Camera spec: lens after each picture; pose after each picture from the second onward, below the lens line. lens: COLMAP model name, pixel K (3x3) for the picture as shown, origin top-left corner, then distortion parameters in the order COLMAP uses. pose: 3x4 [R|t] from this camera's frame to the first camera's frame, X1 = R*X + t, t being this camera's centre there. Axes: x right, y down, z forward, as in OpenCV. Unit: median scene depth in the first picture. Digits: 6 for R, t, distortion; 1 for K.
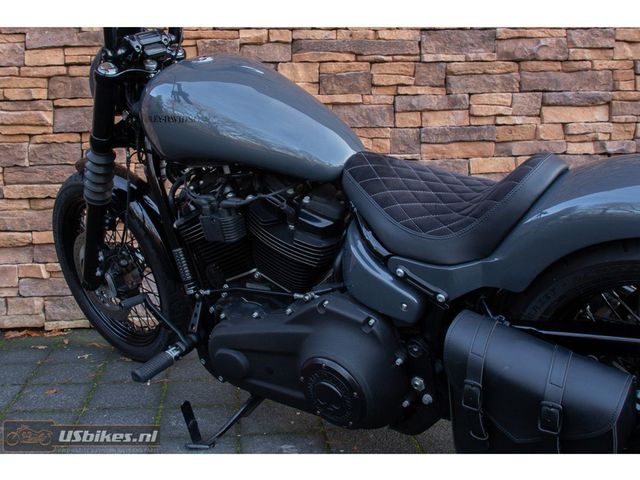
lens RADIAL K [[700.9, 0, 268.4], [0, 700.9, 202.4], [0, 0, 1]] dist [-0.121365, 0.000000]
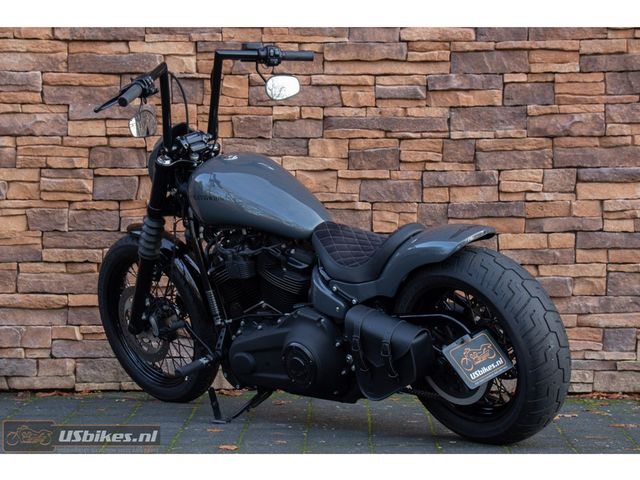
lens RADIAL K [[1931.8, 0, 316.1], [0, 1931.8, 253.0], [0, 0, 1]] dist [0.540097, 0.000000]
pose [[0.997161, 0.023144, -0.071653, 0.234534], [-0.027725, 0.997589, -0.063616, 0.154262], [0.070008, 0.065422, 0.995399, -1.866645]]
